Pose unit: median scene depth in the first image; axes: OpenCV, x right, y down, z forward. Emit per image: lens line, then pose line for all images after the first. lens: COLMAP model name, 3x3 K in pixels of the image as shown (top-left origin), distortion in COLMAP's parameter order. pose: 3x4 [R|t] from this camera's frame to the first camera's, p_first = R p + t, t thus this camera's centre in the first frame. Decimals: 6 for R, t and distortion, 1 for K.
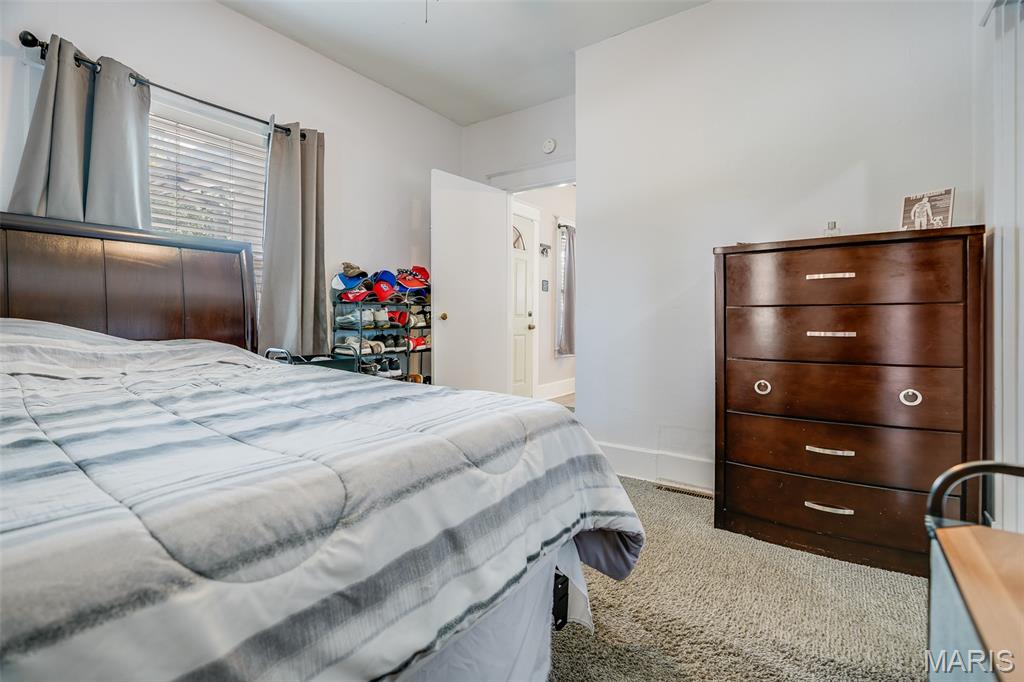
lens RADIAL K [[464.9, 0, 507.4], [0, 464.9, 330.8], [0, 0, 1]] dist [-0.009156, 0.001064]
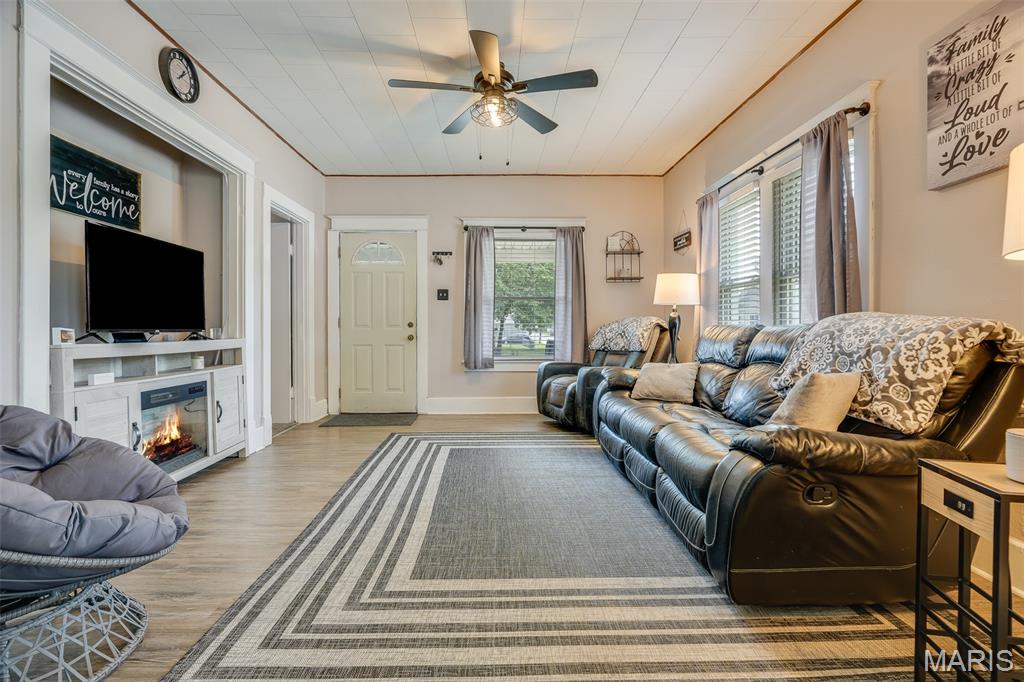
lens RADIAL K [[464.9, 0, 507.4], [0, 464.9, 330.8], [0, 0, 1]] dist [-0.009156, 0.001064]
pose [[0.605746, 0.009102, -0.795606, 0.945338], [-0.017280, 0.999849, -0.001717, -0.023757], [0.795470, 0.014788, 0.605812, 0.543087]]
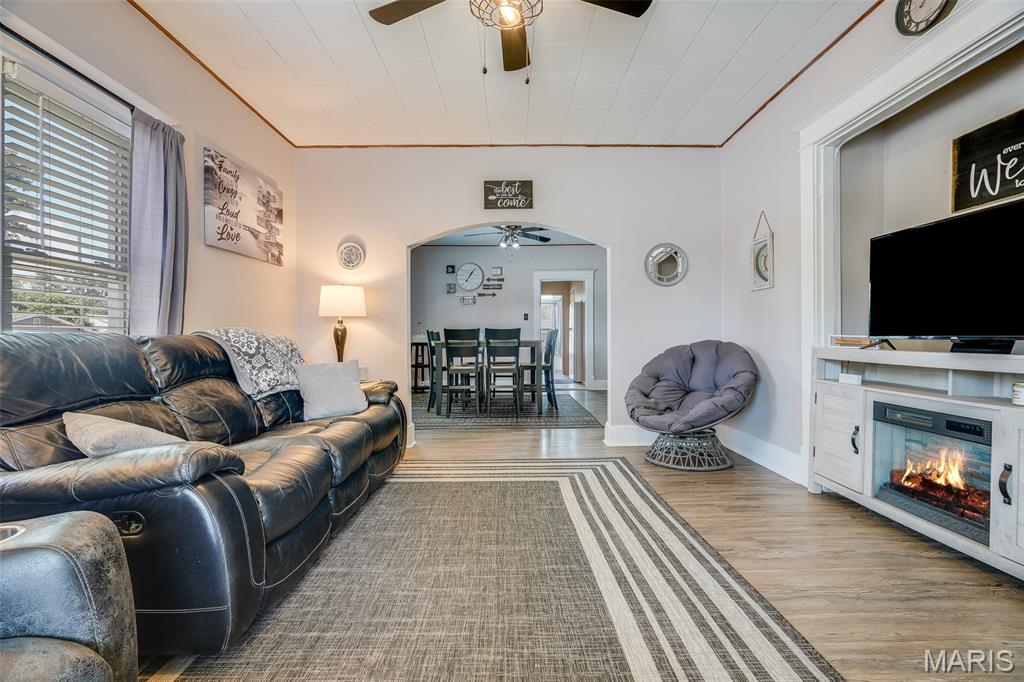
lens RADIAL K [[463.9, 0, 512.0], [0, 463.9, 341.0], [0, 0, 1]] dist [-0.007003, 0.000469]
pose [[-0.587553, 0.002429, 0.809182, 0.199673], [0.023308, 0.999631, 0.013923, -0.029338], [-0.808850, 0.027041, -0.587393, 1.077015]]
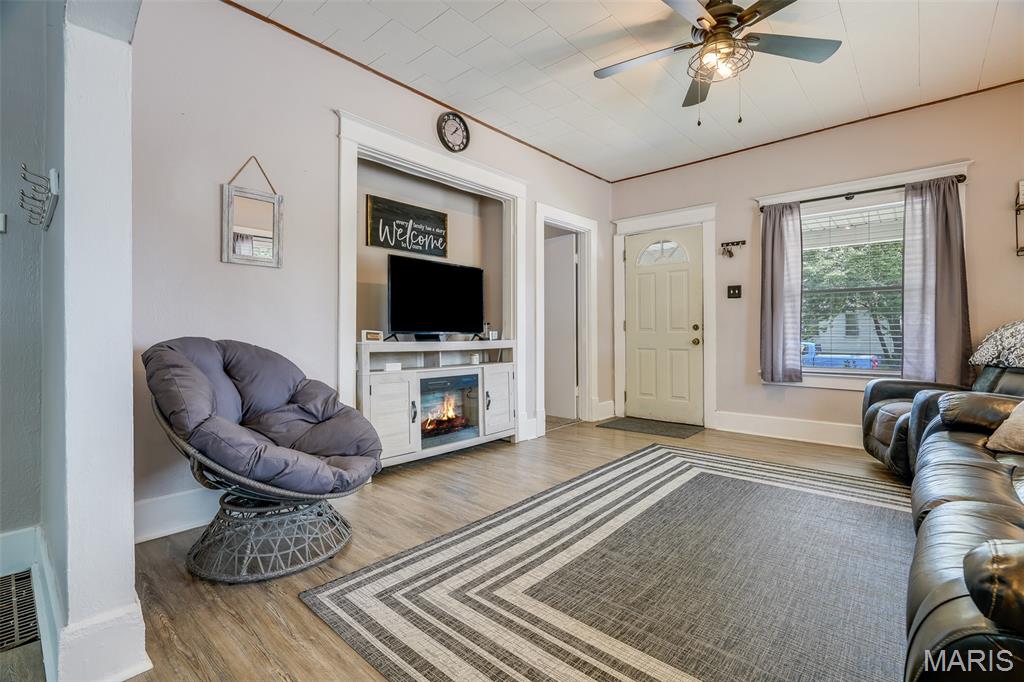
lens RADIAL K [[464.9, 0, 507.4], [0, 464.9, 330.8], [0, 0, 1]] dist [-0.009156, 0.001064]
pose [[-0.109080, 0.002038, -0.994031, 0.956998], [-0.017651, 0.999836, 0.003987, -0.025286], [0.993876, 0.017980, -0.109026, 0.713492]]
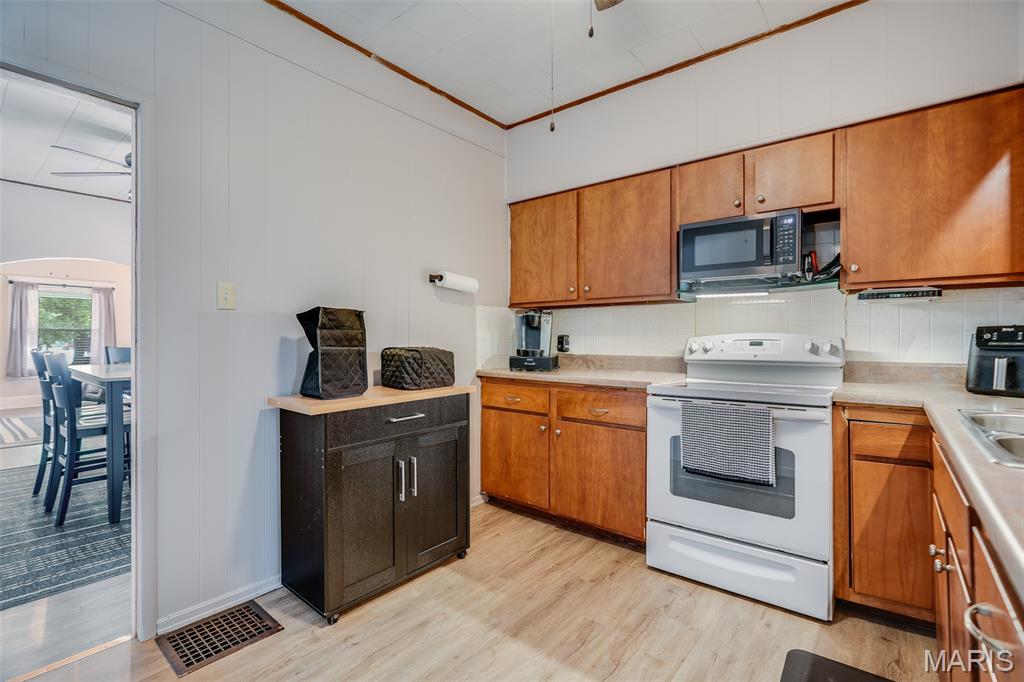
lens RADIAL K [[470.2, 0, 512.0], [0, 470.2, 341.0], [0, 0, 1]] dist [-0.002982, 0.000042]
pose [[0.998182, 0.005699, -0.060003, 1.739252], [-0.006682, 0.999847, -0.016196, -0.044163], [0.059901, 0.016568, 0.998067, -0.278102]]
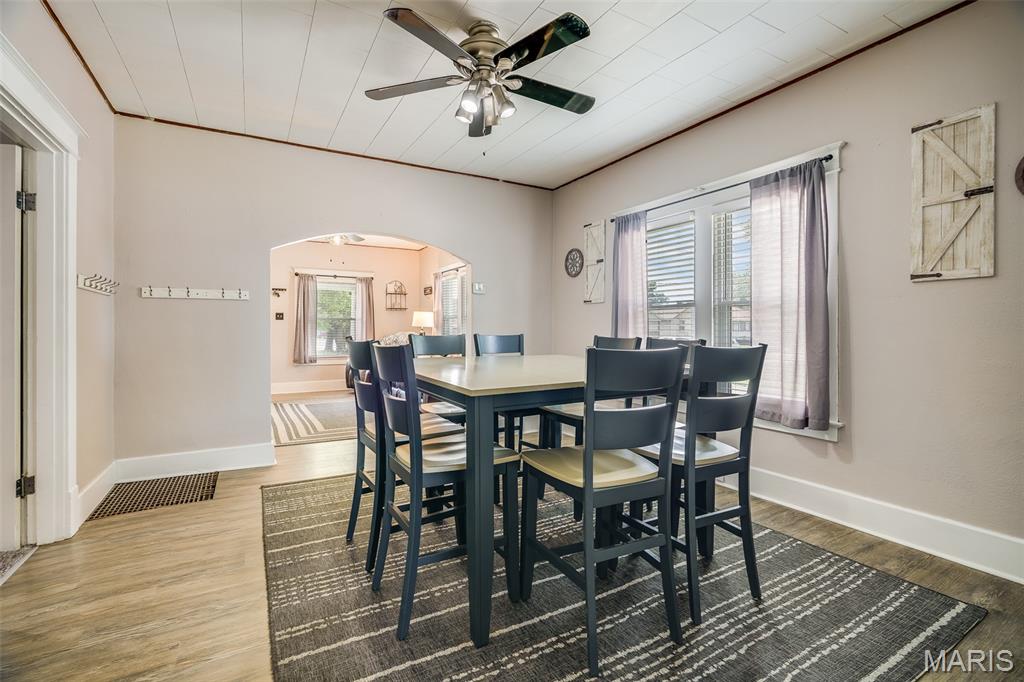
lens RADIAL K [[464.9, 0, 507.4], [0, 464.9, 330.8], [0, 0, 1]] dist [-0.009156, 0.001064]
pose [[0.907850, 0.005888, -0.419254, 1.384009], [-0.012821, 0.999824, -0.013723, -0.041151], [0.419099, 0.017834, 0.907765, -0.027376]]
